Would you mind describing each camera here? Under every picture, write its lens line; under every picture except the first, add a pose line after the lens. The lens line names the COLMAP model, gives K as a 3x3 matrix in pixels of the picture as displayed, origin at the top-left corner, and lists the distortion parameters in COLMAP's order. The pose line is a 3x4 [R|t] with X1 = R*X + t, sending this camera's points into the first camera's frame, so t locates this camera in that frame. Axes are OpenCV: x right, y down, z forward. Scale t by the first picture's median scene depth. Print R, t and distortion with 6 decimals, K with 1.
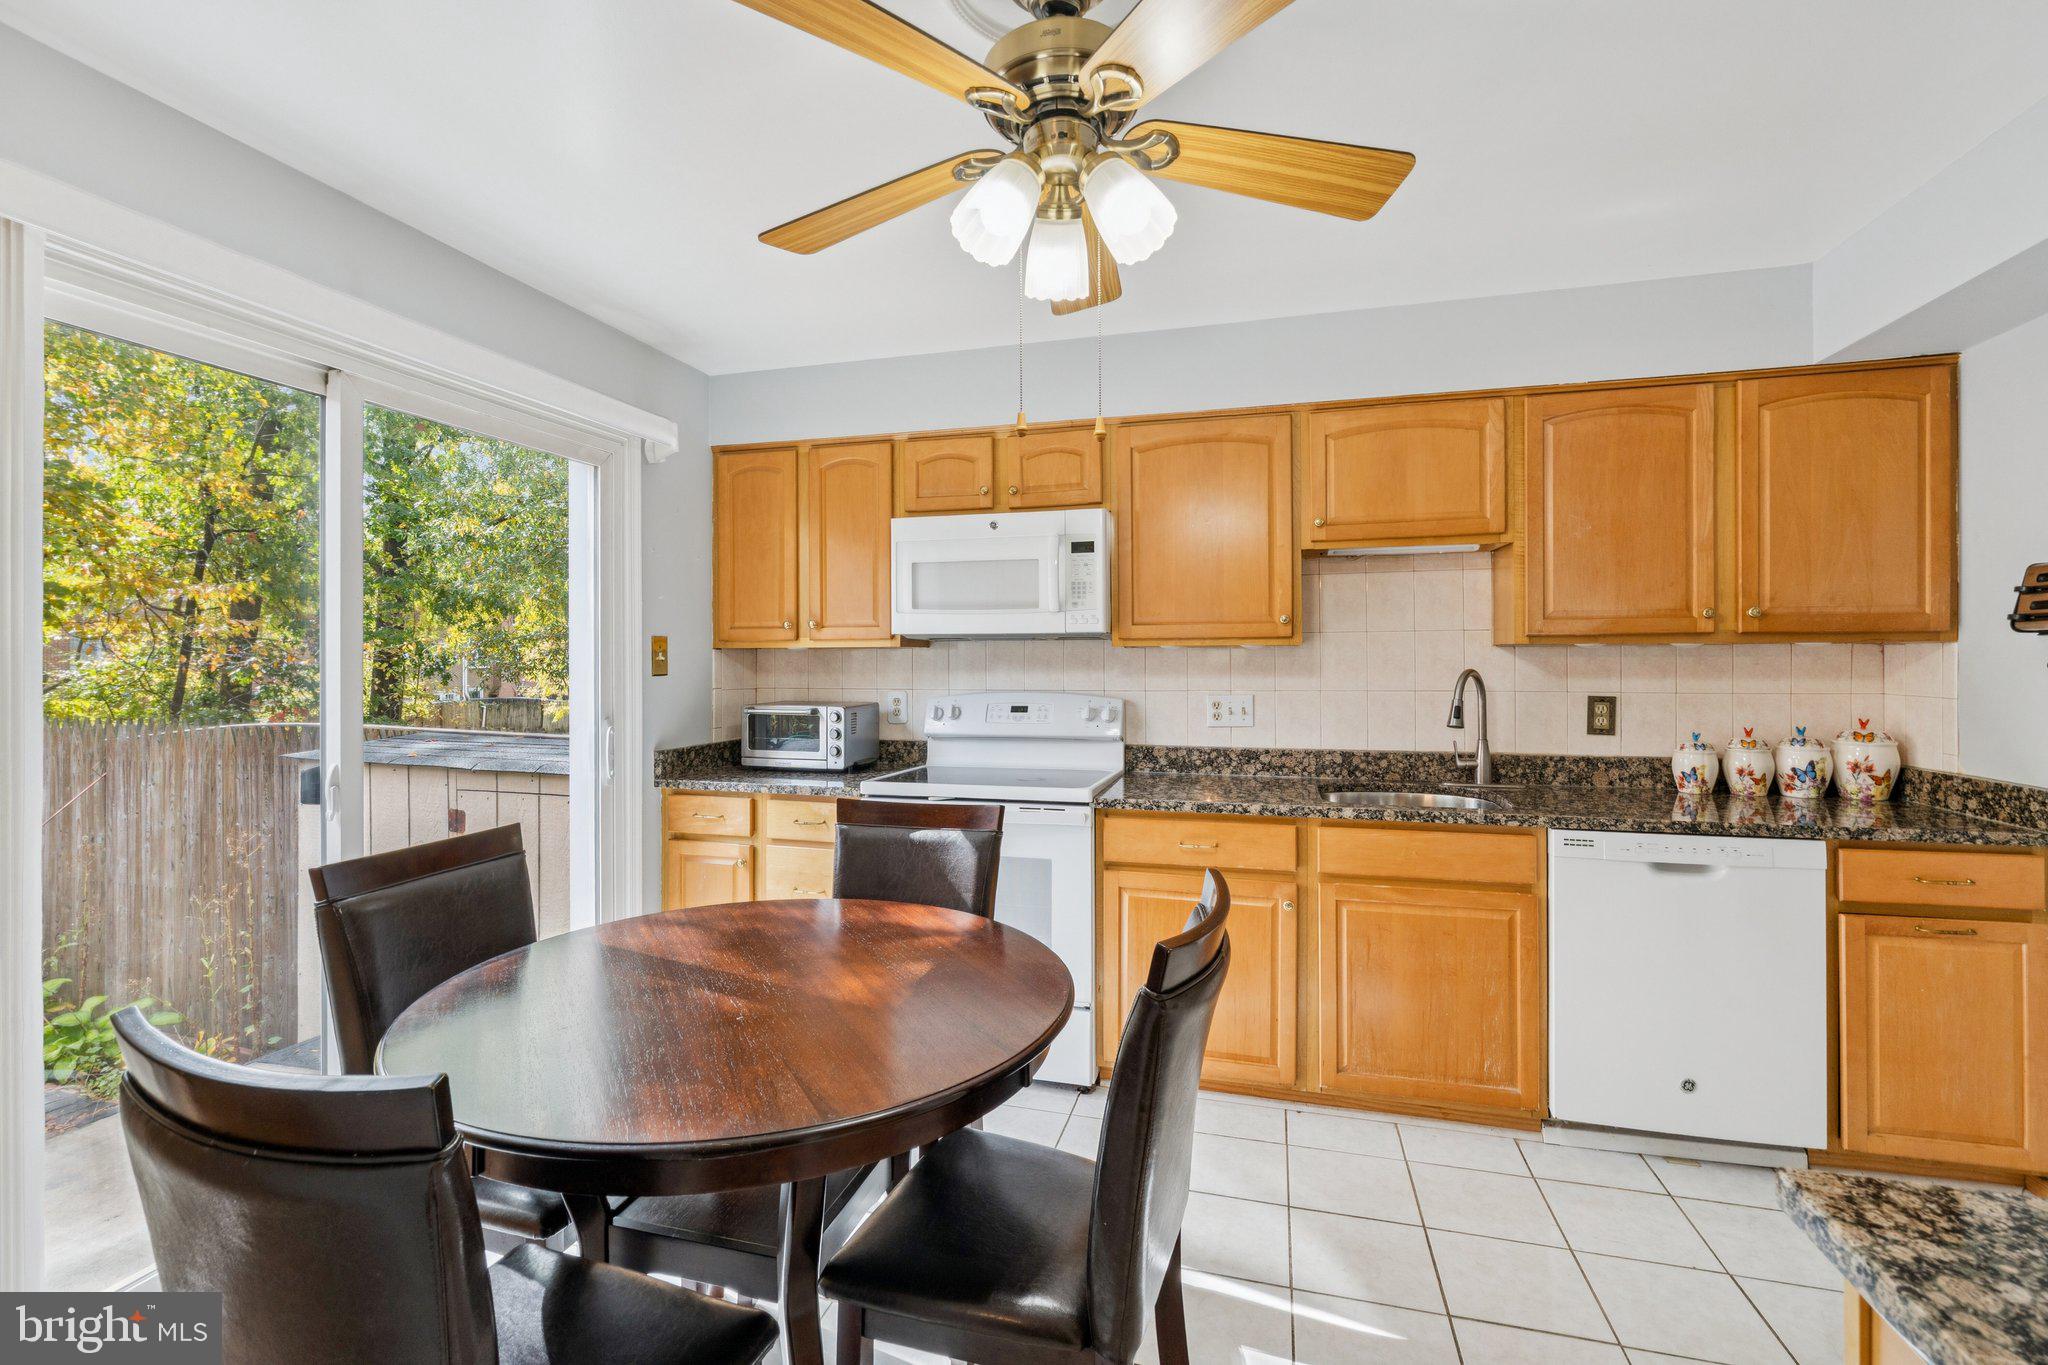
lens RADIAL K [[907.9, 0, 1013.9], [0, 907.9, 667.1], [0, 0, 1]] dist [-0.010140, 0.000738]
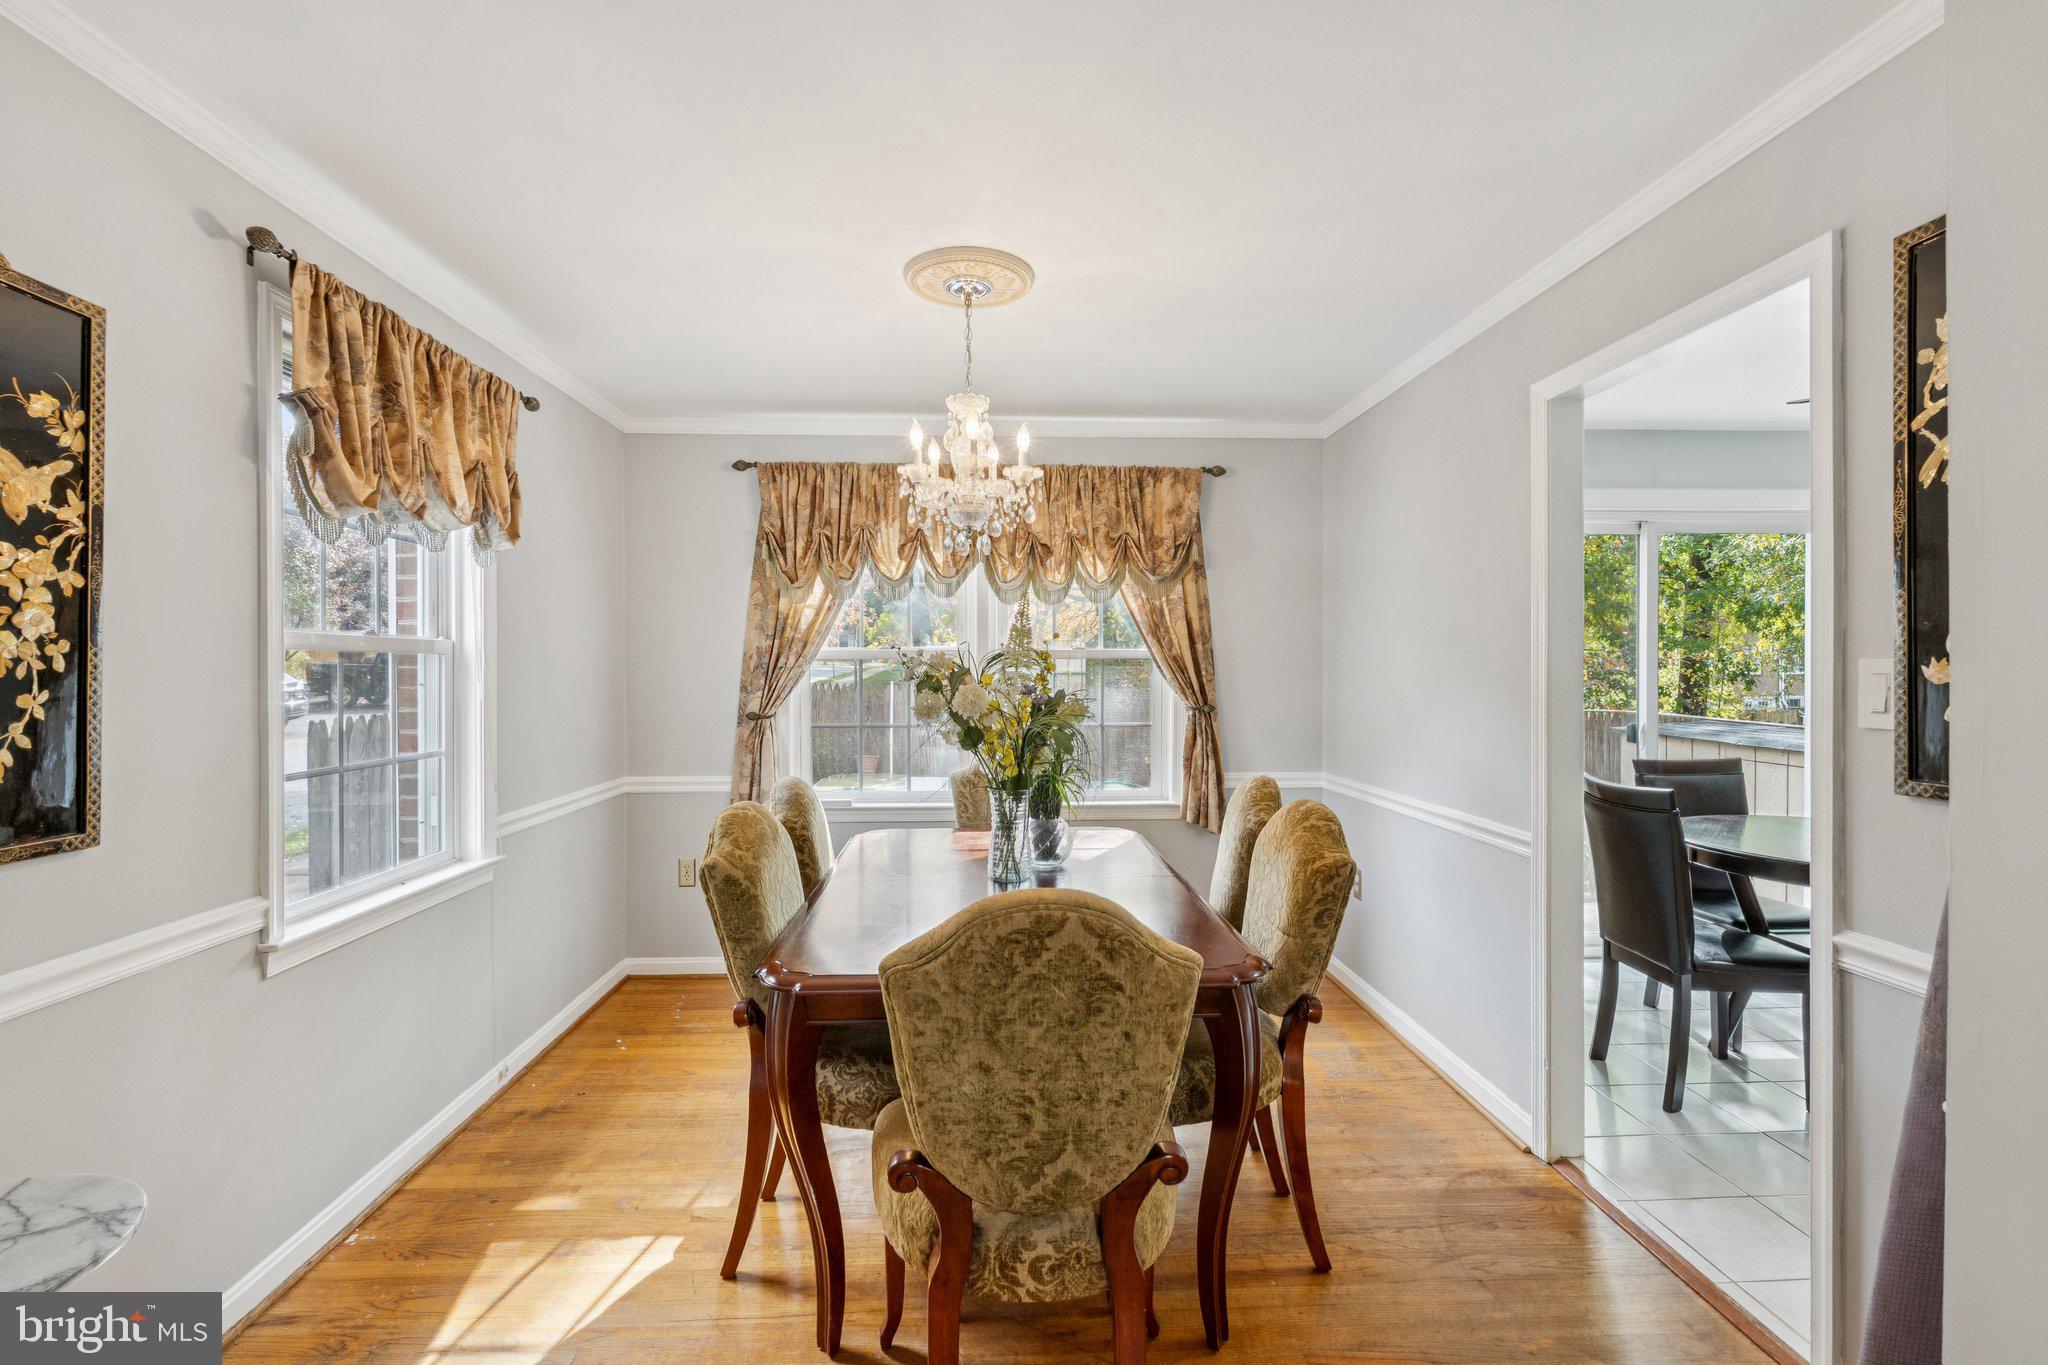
lens RADIAL K [[907.9, 0, 1010.1], [0, 907.9, 670.4], [0, 0, 1]] dist [-0.010140, 0.000738]
pose [[0.308670, 0.004460, -0.951159, 0.094432], [-0.006458, 0.999976, 0.002594, -0.000265], [0.951147, 0.005342, 0.308691, -0.125577]]
